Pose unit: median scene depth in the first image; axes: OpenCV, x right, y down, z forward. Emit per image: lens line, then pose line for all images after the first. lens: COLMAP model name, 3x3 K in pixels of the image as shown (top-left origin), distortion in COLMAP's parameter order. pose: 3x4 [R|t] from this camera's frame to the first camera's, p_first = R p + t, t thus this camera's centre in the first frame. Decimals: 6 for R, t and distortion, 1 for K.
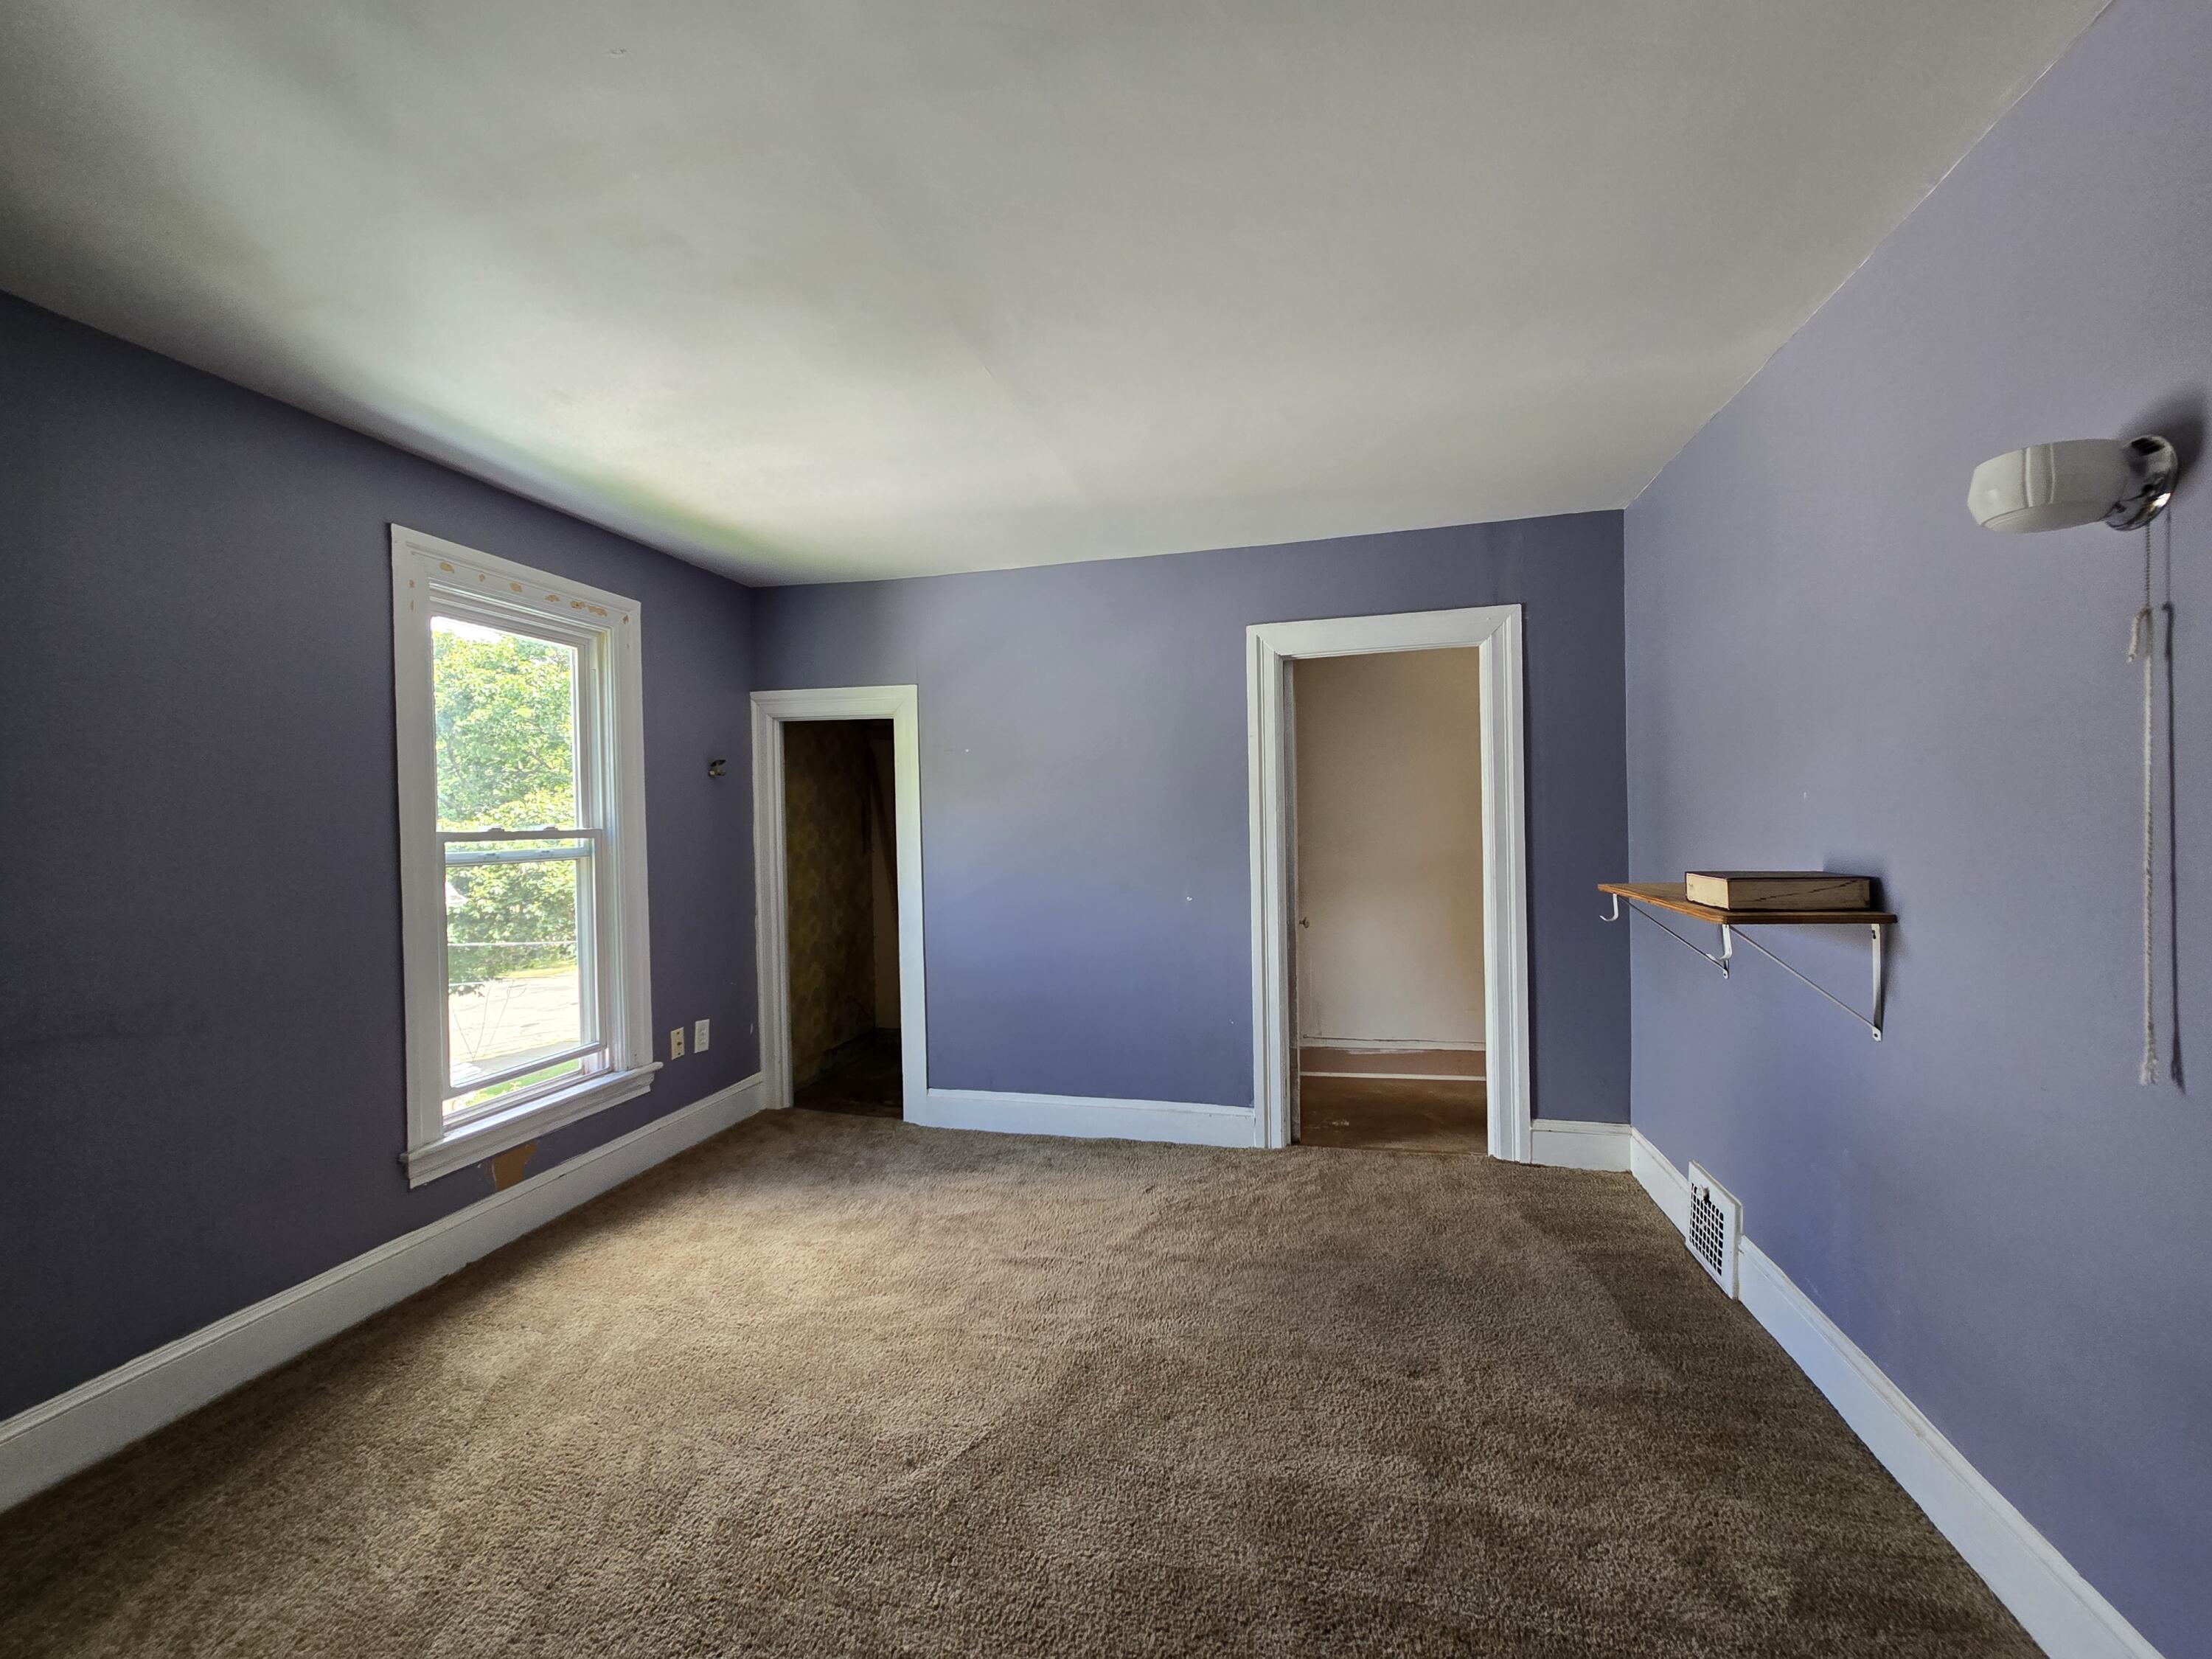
lens RADIAL K [[908.3, 0, 1097.5], [0, 908.3, 832.4], [0, 0, 1]] dist [-0.003901, 0.000113]
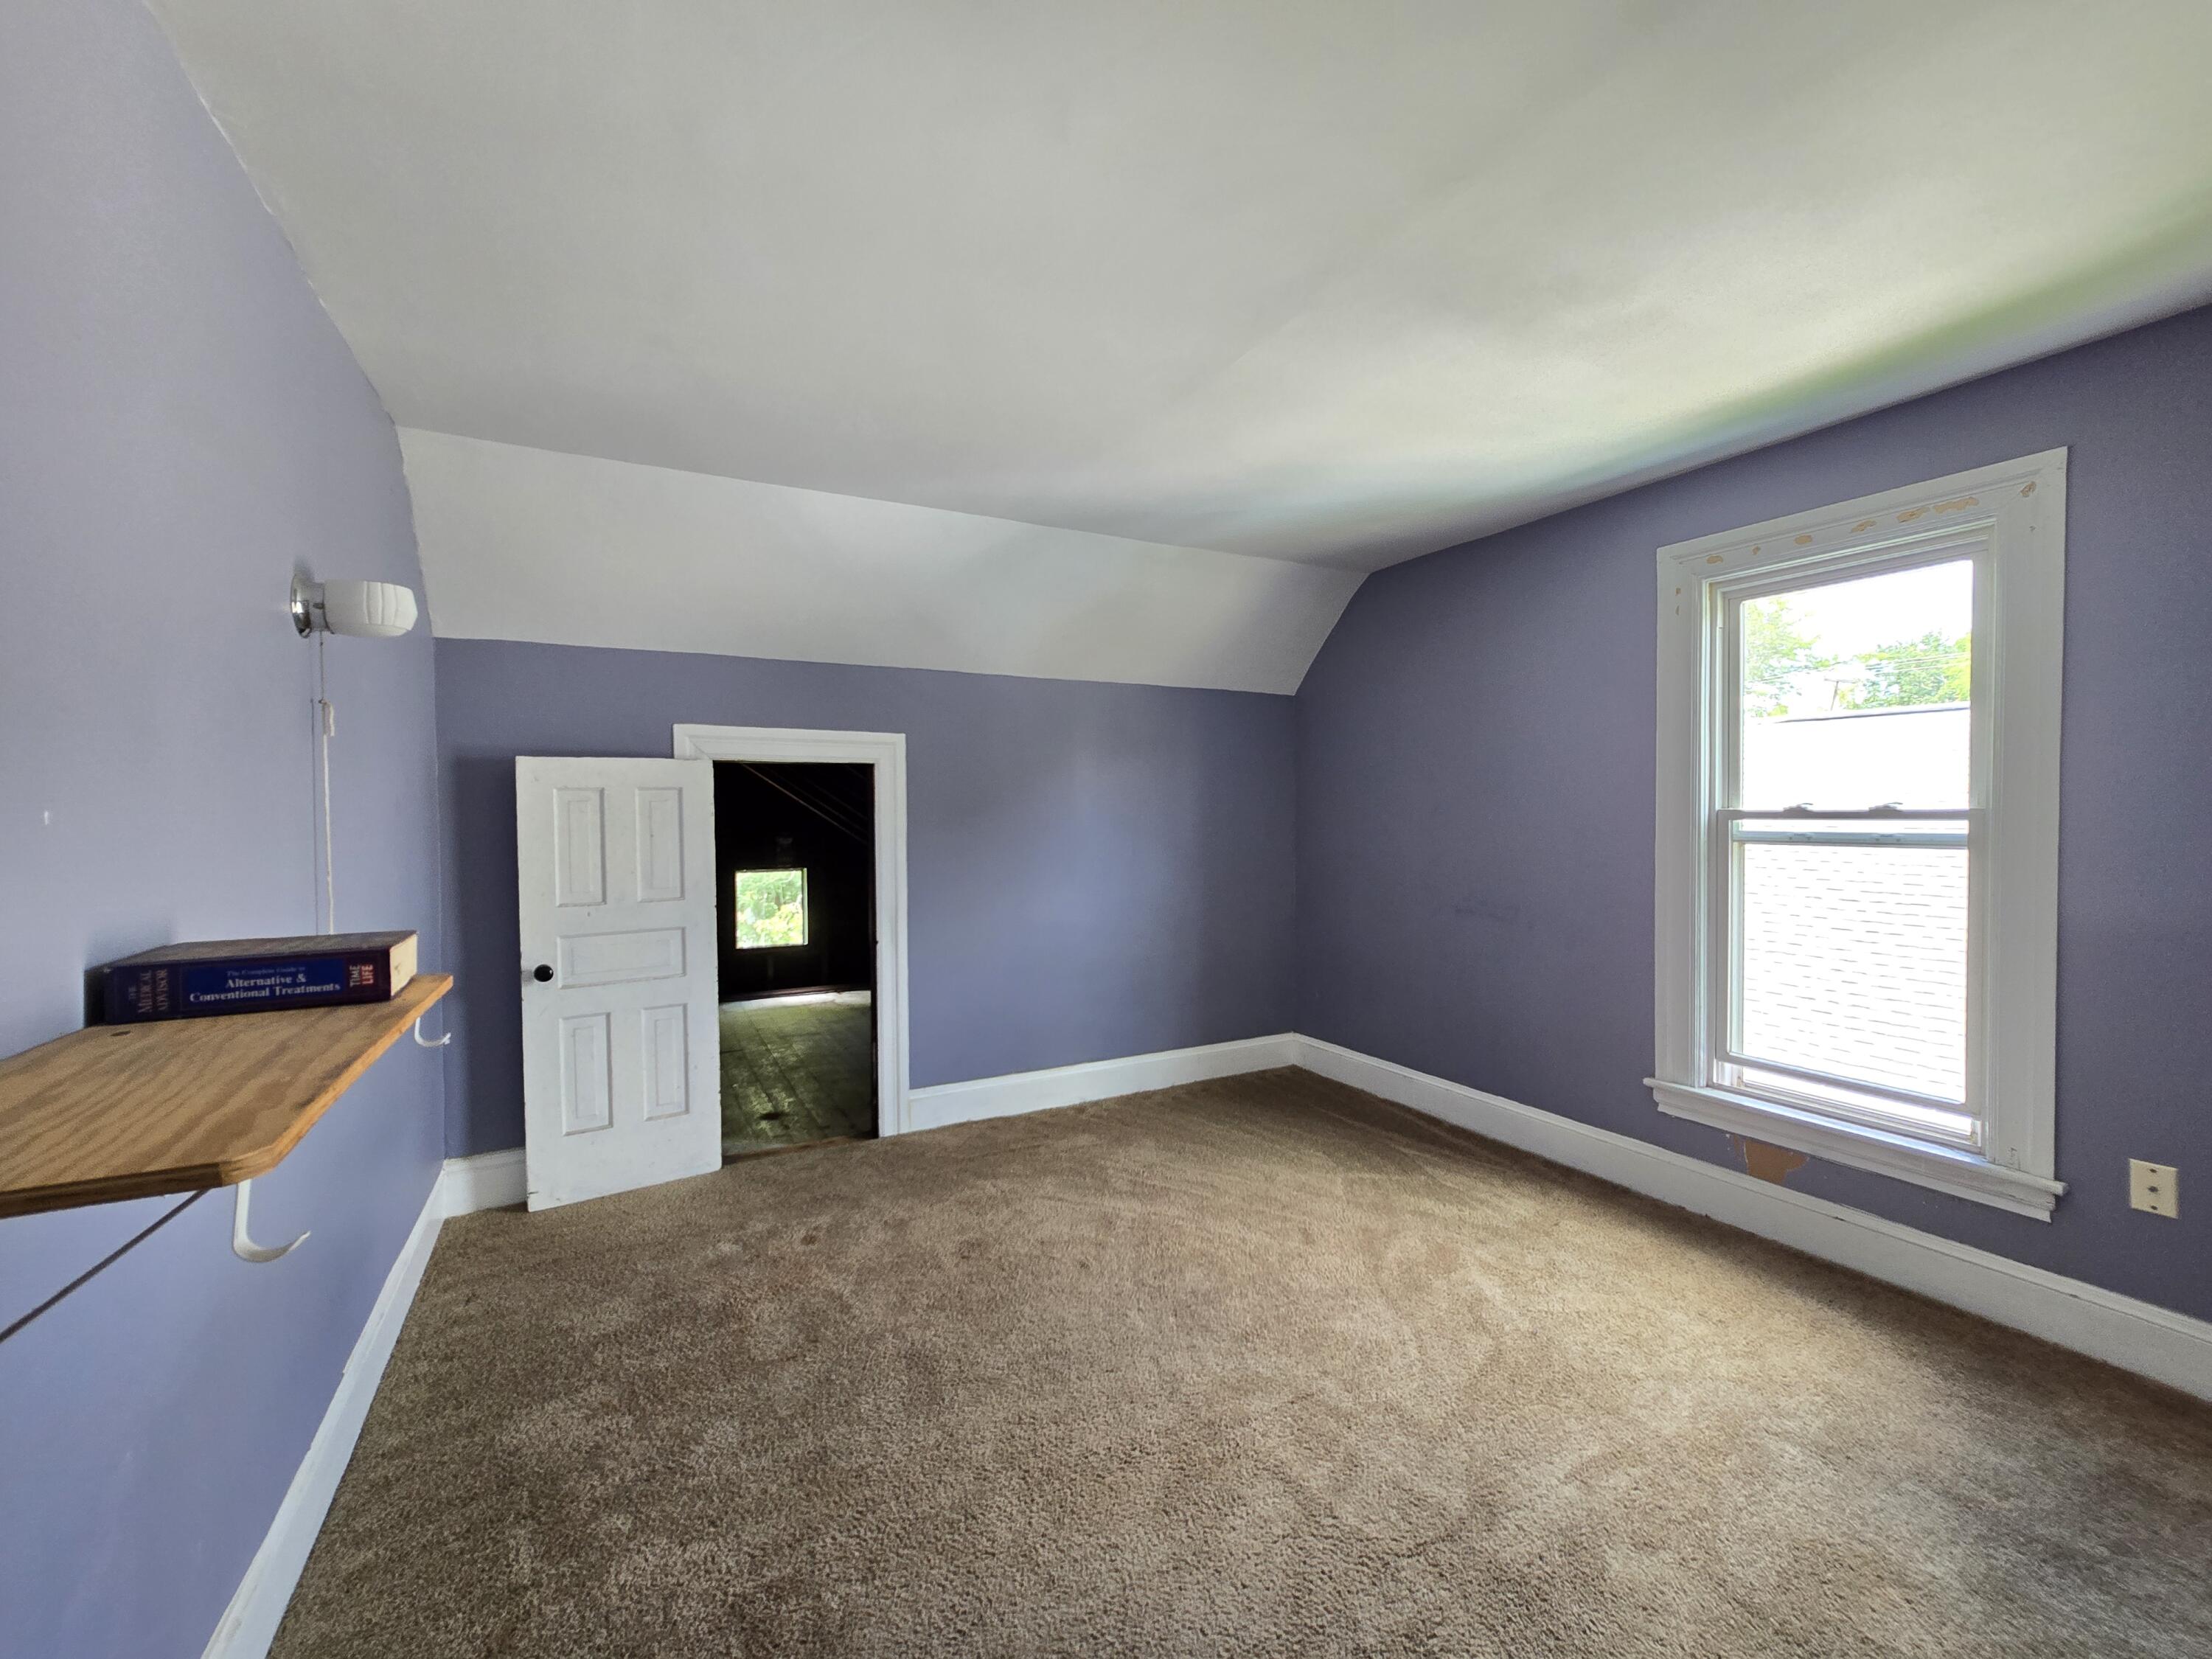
lens RADIAL K [[908.3, 0, 1097.5], [0, 908.3, 832.4], [0, 0, 1]] dist [-0.003901, 0.000113]
pose [[-0.741018, 0.043800, -0.670055, 0.470826], [0.015057, 0.998703, 0.048631, -0.032614], [0.671316, 0.025947, -0.740716, 1.149529]]
